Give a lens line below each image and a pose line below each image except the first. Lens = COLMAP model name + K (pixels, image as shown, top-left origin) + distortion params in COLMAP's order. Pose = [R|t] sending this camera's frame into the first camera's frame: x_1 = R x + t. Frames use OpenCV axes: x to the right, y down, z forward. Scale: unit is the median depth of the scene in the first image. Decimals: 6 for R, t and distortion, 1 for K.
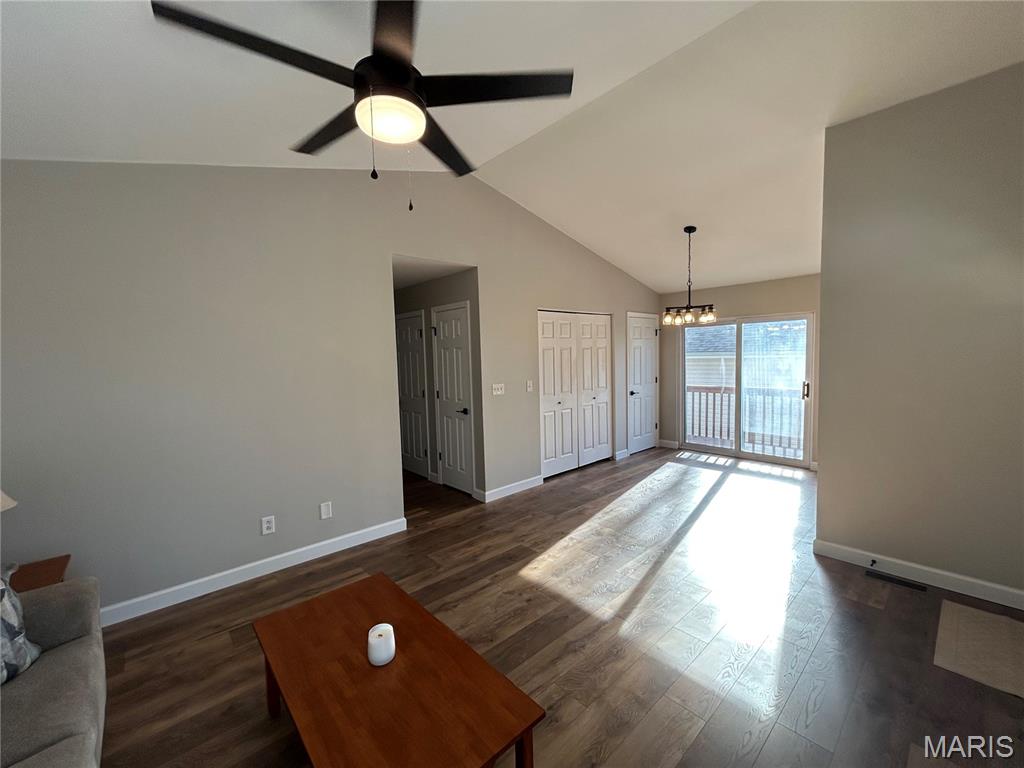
lens RADIAL K [[414.1, 0, 510.2], [0, 414.1, 382.6], [0, 0, 1]] dist [0.002211, -0.000412]
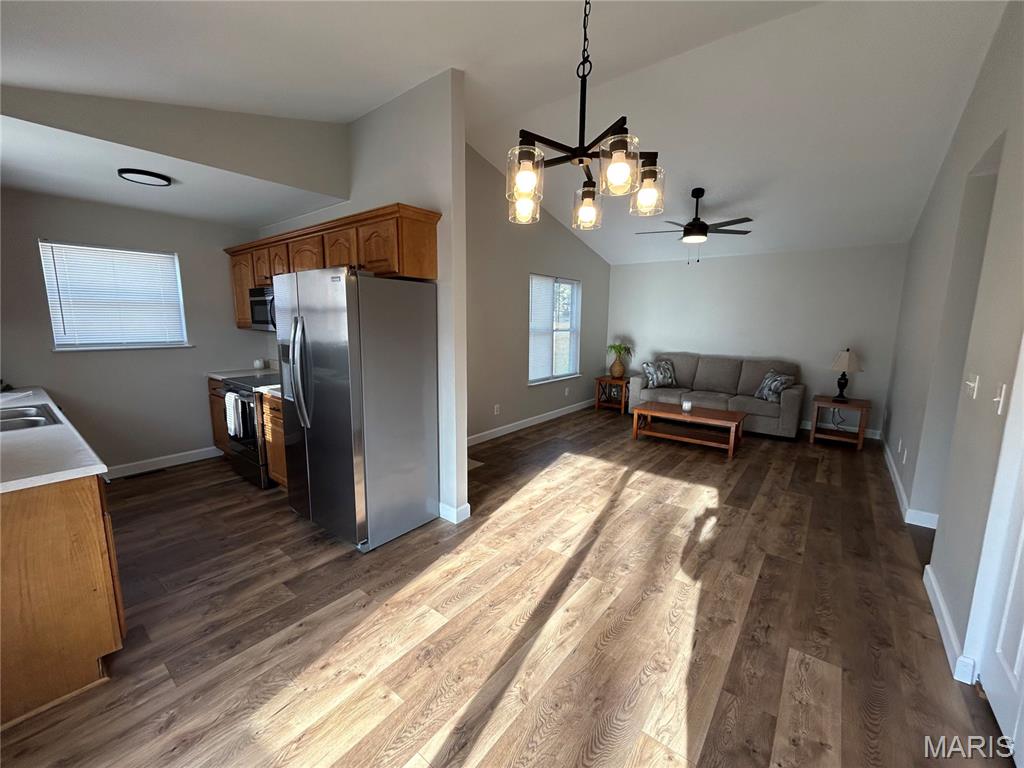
lens RADIAL K [[414.1, 0, 510.2], [0, 414.1, 382.6], [0, 0, 1]] dist [0.002211, -0.000412]
pose [[-0.985231, 0.038457, -0.166854, 0.593763], [0.000791, 0.975465, 0.220155, -0.094685], [0.171227, 0.216771, -0.961089, 1.442887]]
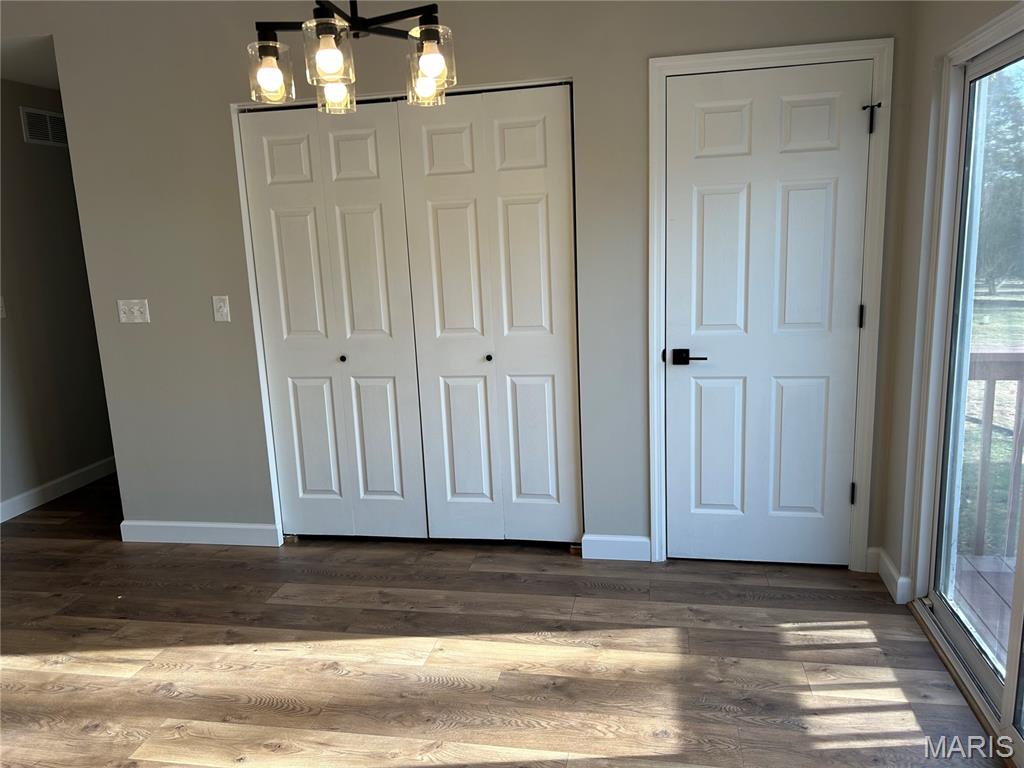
lens RADIAL K [[766.9, 0, 512.0], [0, 766.9, 384.0], [0, 0, 1]] dist [0.027155, -0.004236]
pose [[0.604884, 0.148644, -0.782318, 0.948440], [-0.026858, 0.985673, 0.166516, -0.060951], [0.795861, -0.079711, 0.600210, 0.869179]]
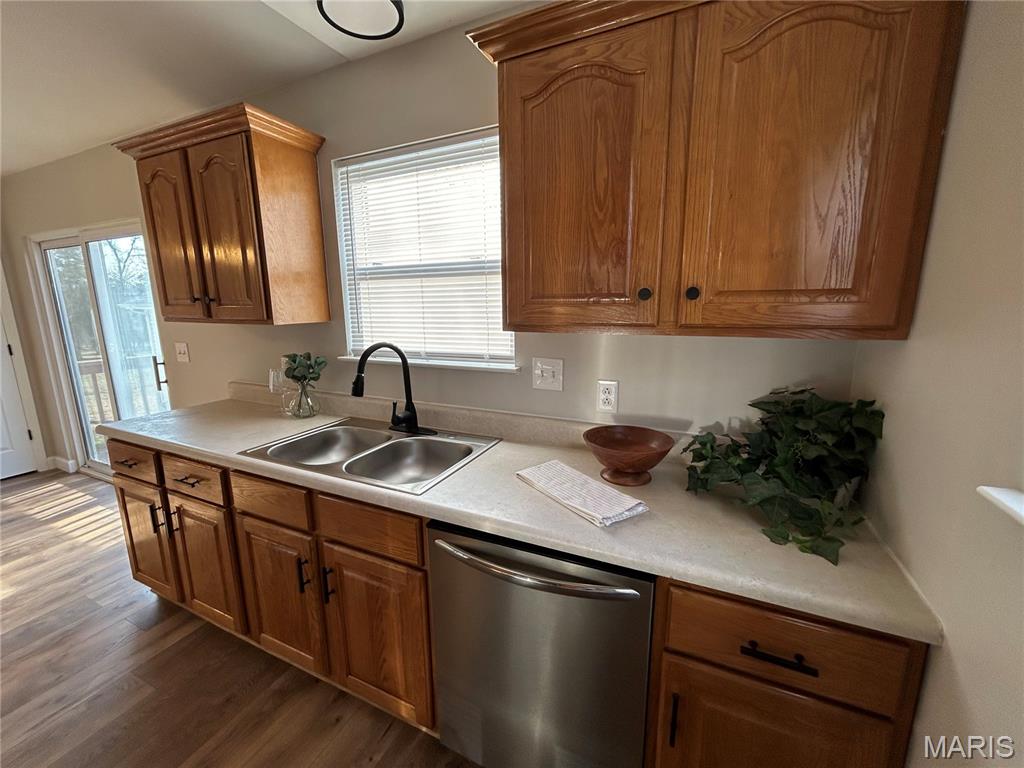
lens RADIAL K [[414.1, 0, 510.2], [0, 414.1, 382.6], [0, 0, 1]] dist [0.002211, -0.000412]
pose [[0.917196, -0.060700, 0.393786, 1.154867], [0.013130, 0.992395, 0.122390, -0.035199], [-0.398221, -0.107085, 0.911018, 0.412358]]
